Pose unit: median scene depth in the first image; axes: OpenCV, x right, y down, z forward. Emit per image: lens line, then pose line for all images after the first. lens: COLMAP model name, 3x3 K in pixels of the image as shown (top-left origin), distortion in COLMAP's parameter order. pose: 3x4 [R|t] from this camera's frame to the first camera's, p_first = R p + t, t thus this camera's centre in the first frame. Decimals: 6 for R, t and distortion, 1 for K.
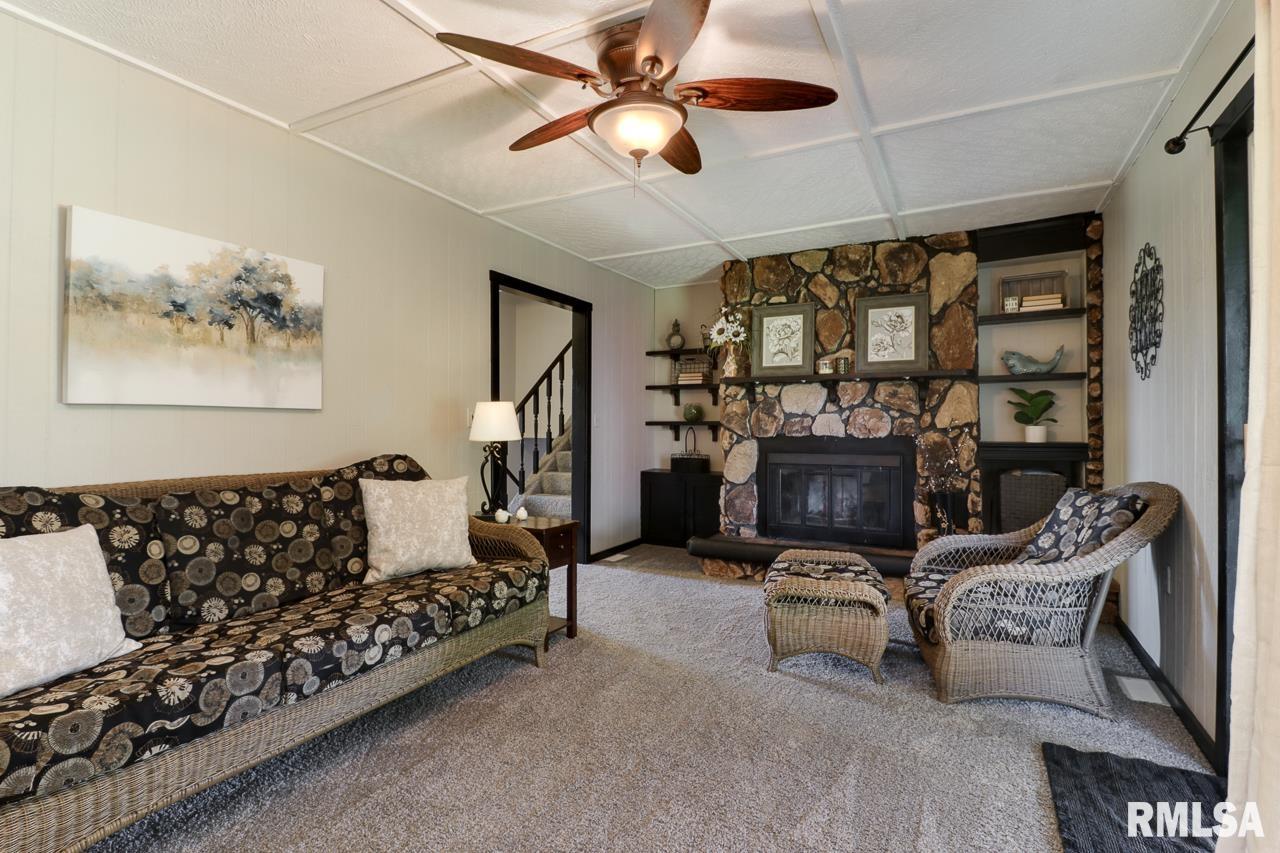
lens RADIAL K [[619.0, 0, 636.4], [0, 619.0, 414.7], [0, 0, 1]] dist [0.001140, 0.000061]
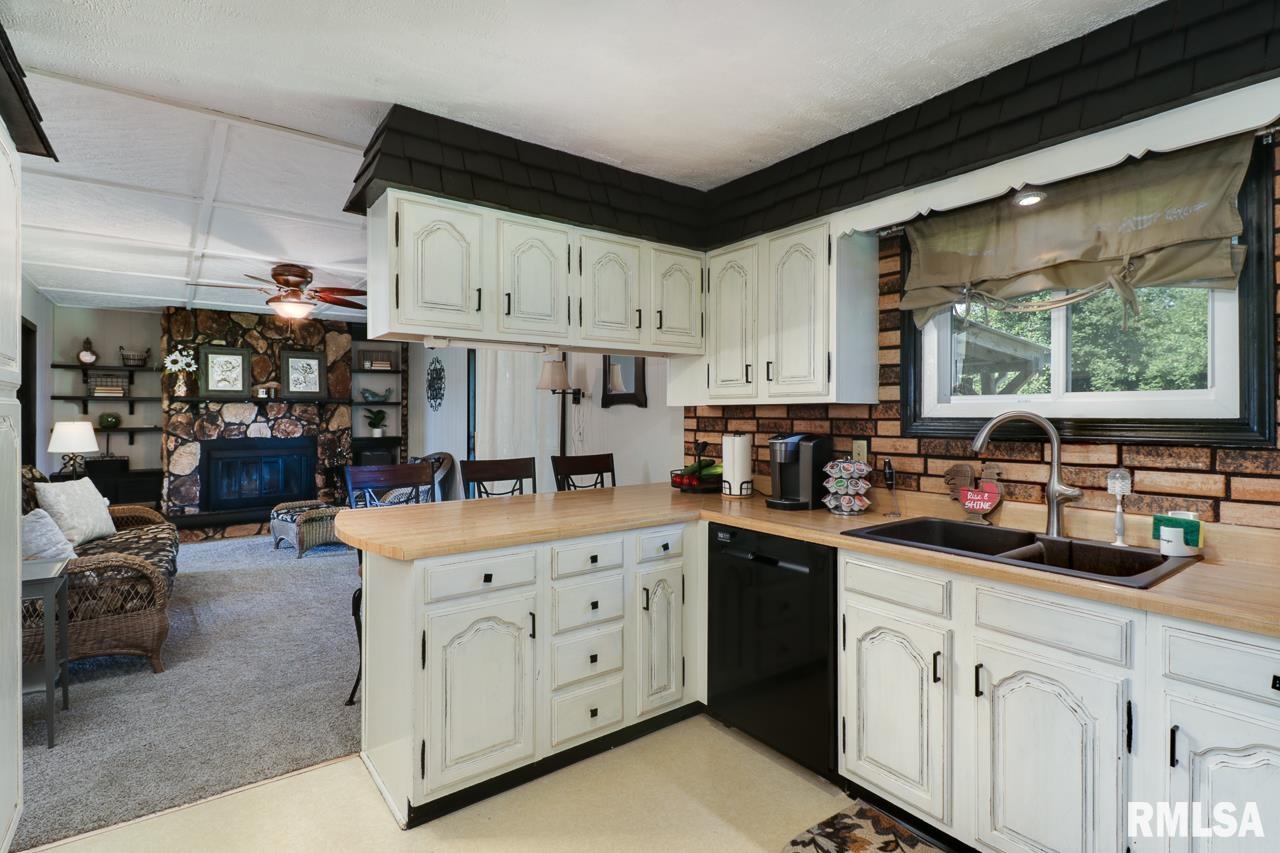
lens RADIAL K [[611.3, 0, 636.3], [0, 611.3, 417.1], [0, 0, 1]] dist [-0.001869, -0.000391]
pose [[0.420602, -0.006357, 0.907223, -0.671593], [-0.012812, 0.999834, 0.012946, -0.047556], [-0.907155, -0.017068, 0.420451, -0.481181]]
